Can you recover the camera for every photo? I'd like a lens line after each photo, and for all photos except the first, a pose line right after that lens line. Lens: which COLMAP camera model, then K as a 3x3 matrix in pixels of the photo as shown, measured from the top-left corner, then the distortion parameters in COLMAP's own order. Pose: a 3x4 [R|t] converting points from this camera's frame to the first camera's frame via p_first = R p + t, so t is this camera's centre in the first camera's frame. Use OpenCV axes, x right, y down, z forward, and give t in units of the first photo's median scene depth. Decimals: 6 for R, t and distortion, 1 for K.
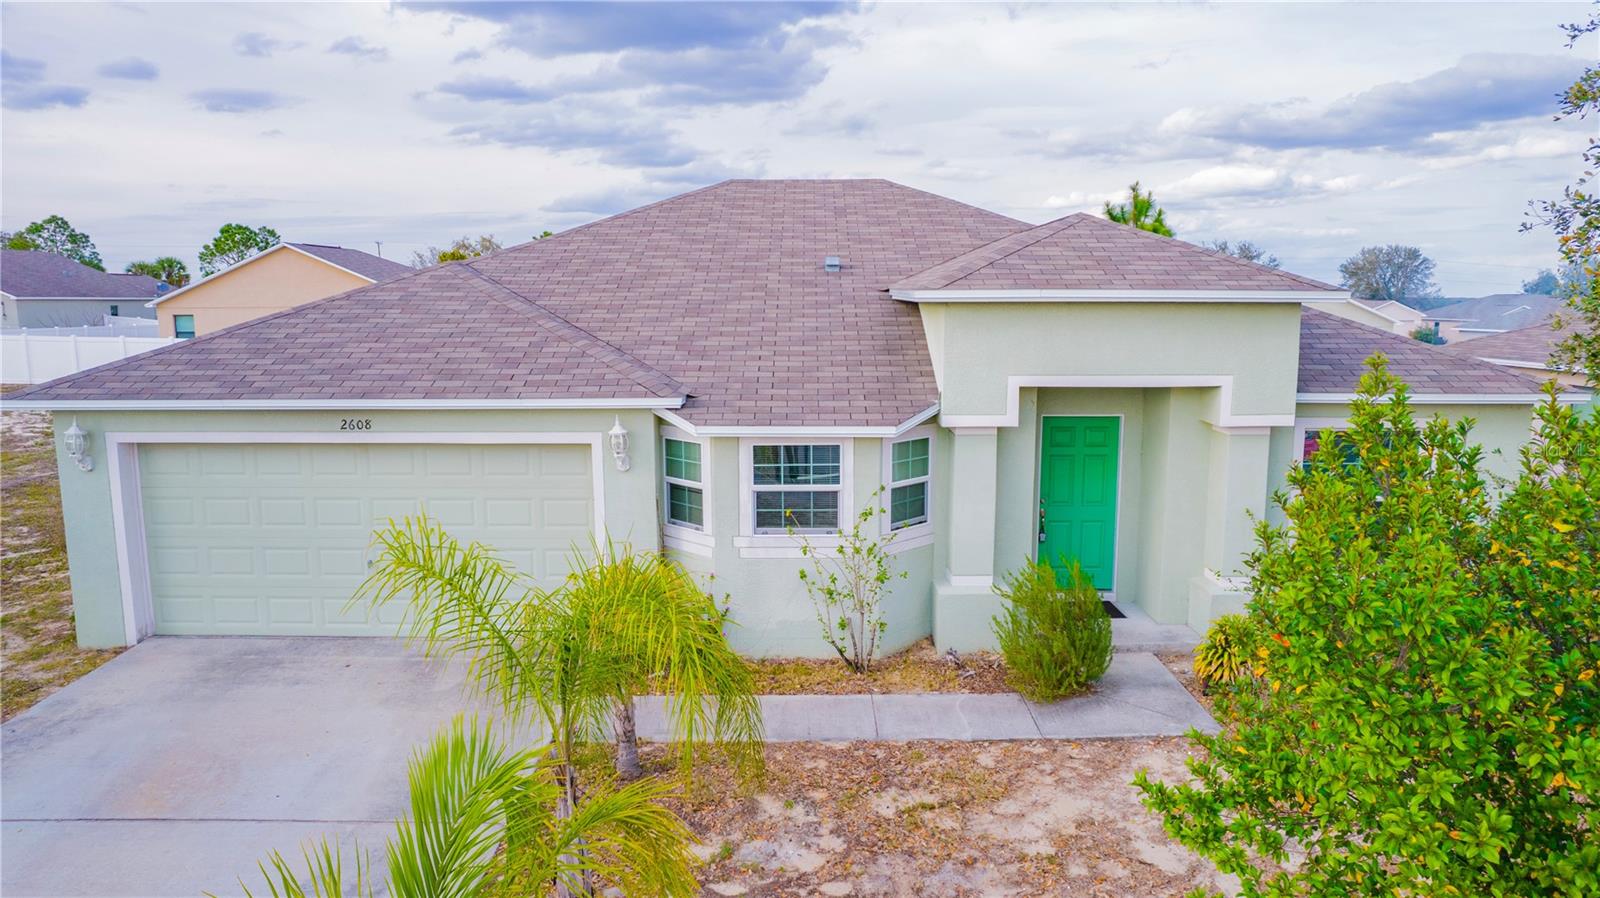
lens RADIAL K [[1016.2, 0, 806.6], [0, 1016.2, 463.9], [0, 0, 1]] dist [-0.056141, 0.039652]
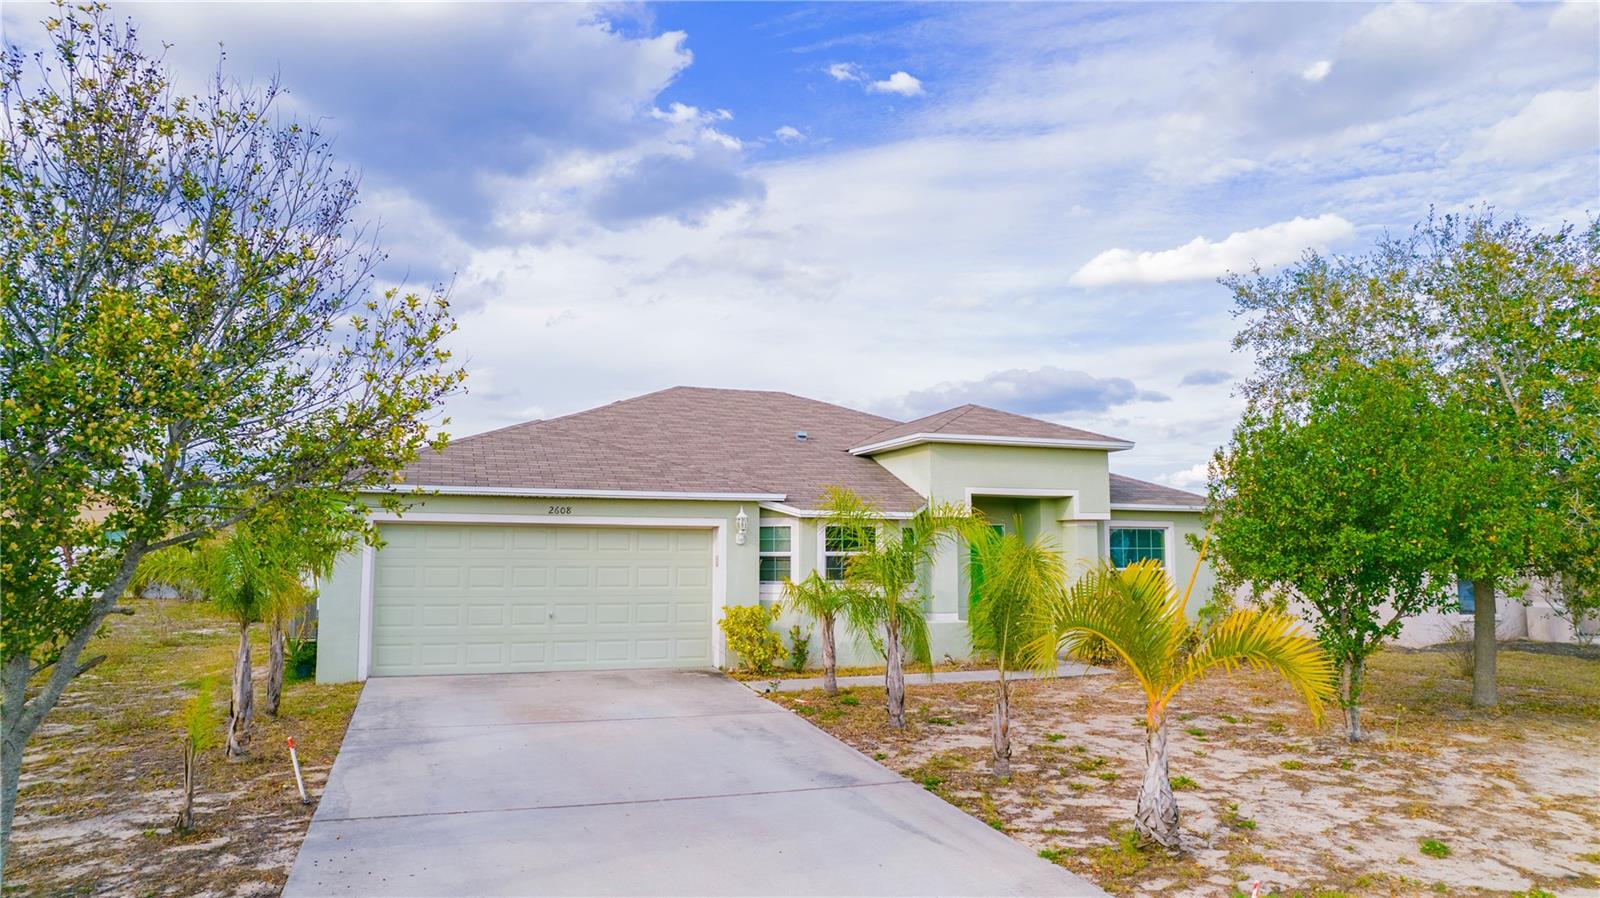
lens RADIAL K [[1016.2, 0, 801.8], [0, 1016.2, 460.0], [0, 0, 1]] dist [-0.056141, 0.039652]
pose [[0.940146, 0.035017, 0.338969, -0.611998], [0.054493, 0.966458, -0.250977, 0.270424], [-0.336387, 0.254427, 0.906703, -0.436730]]
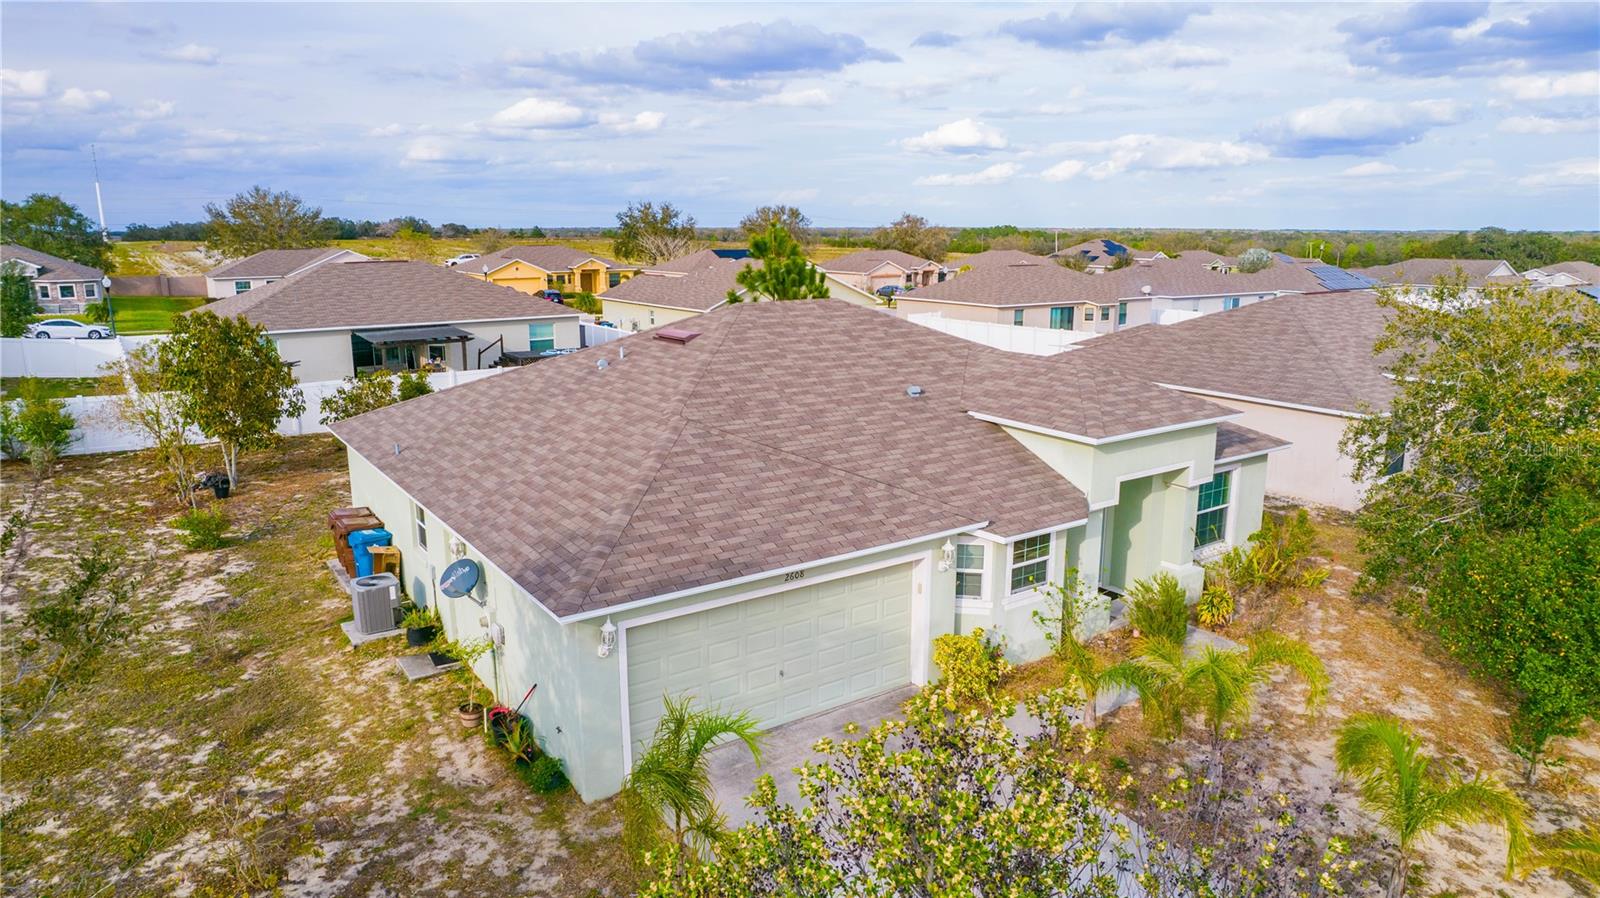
lens RADIAL K [[1016.2, 0, 804.2], [0, 1016.2, 451.7], [0, 0, 1]] dist [-0.056141, 0.039652]
pose [[0.821503, -0.123039, 0.556771, -1.169532], [0.093330, 0.992288, 0.081575, -0.312712], [-0.562514, -0.015050, 0.826651, -0.130733]]
